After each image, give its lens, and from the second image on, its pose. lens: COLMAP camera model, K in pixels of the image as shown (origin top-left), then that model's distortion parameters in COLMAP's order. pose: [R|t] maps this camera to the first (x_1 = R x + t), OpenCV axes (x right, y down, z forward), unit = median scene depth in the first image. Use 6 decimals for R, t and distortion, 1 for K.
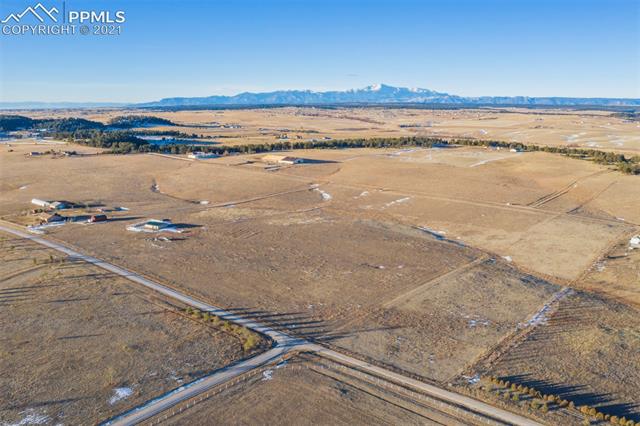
lens RADIAL K [[537.5, 0, 300.2], [0, 537.5, 213.3], [0, 0, 1]] dist [-0.017042, 0.001733]
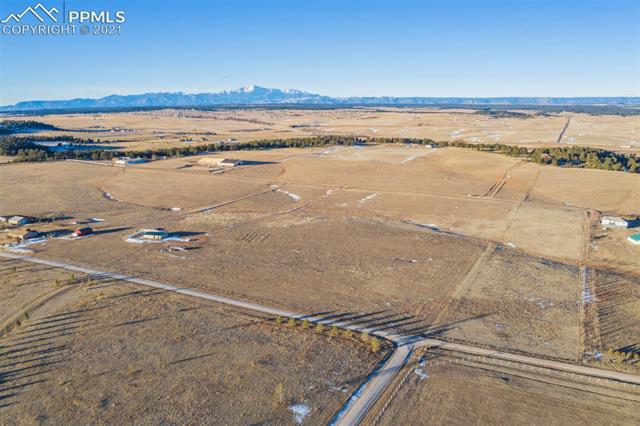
lens RADIAL K [[537.5, 0, 300.2], [0, 537.5, 213.3], [0, 0, 1]] dist [-0.017042, 0.001733]
pose [[0.974032, -0.053870, 0.219908, -0.122574], [0.054435, 0.998511, 0.003494, -0.002749], [-0.219768, 0.008568, 0.975514, 0.019819]]
